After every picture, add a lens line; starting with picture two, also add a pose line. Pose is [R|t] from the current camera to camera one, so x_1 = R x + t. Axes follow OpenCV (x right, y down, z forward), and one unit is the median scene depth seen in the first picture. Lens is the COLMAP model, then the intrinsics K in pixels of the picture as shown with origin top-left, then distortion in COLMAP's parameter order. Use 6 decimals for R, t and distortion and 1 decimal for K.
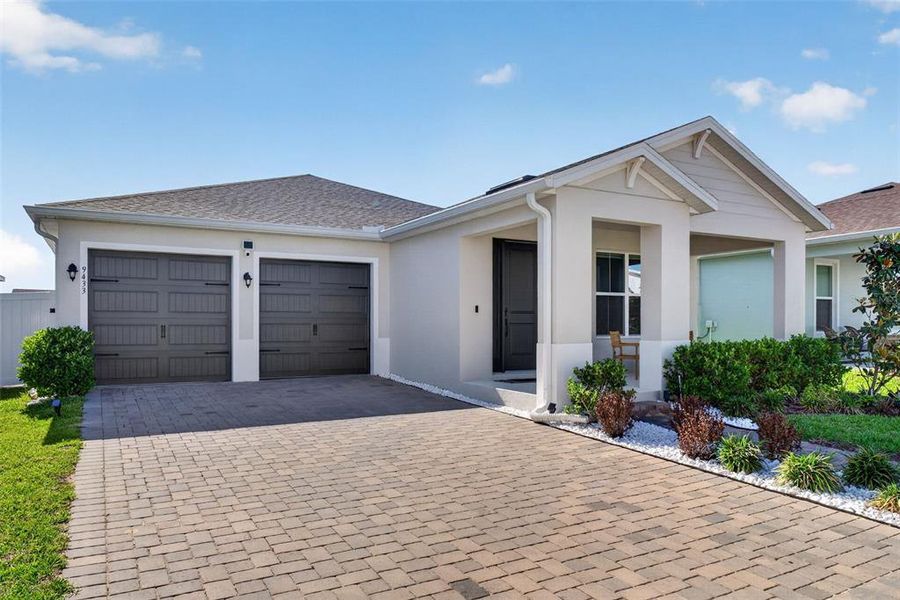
lens RADIAL K [[582.4, 0, 469.5], [0, 582.4, 277.4], [0, 0, 1]] dist [-0.001332, -0.000524]
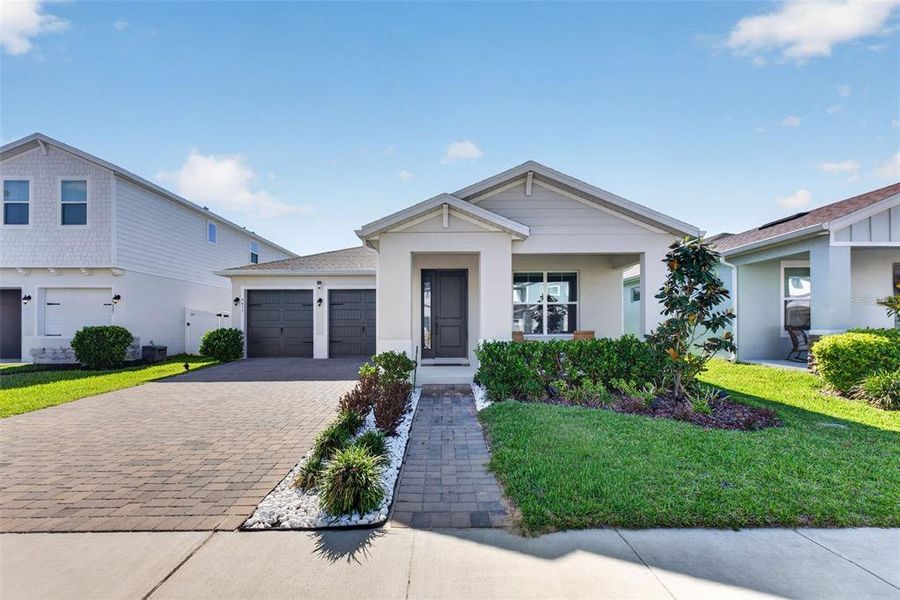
lens RADIAL K [[371.9, 0, 449.1], [0, 371.9, 303.5], [0, 0, 1]] dist [0.001714, 0.000197]
pose [[0.879860, -0.032188, -0.474141, 0.541125], [0.042488, 0.999036, 0.011025, 0.013426], [0.473329, -0.029846, 0.880380, 0.184659]]
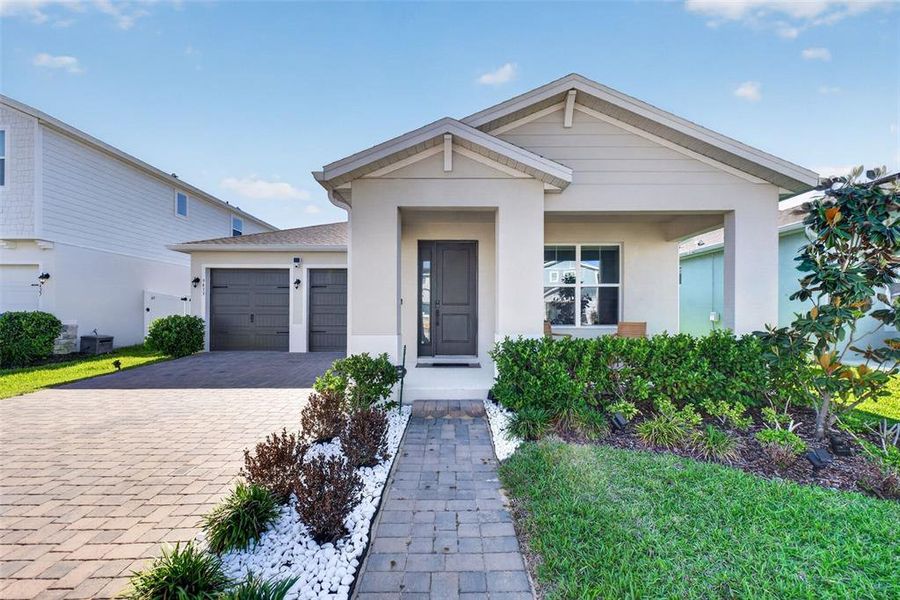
lens RADIAL K [[374.4, 0, 454.2], [0, 374.4, 287.4], [0, 0, 1]] dist [0.000235, -0.000328]
pose [[0.878169, -0.030440, -0.477380, 0.445587], [0.037490, 0.999283, 0.005245, 0.024572], [0.476879, -0.022502, 0.878681, 0.368886]]
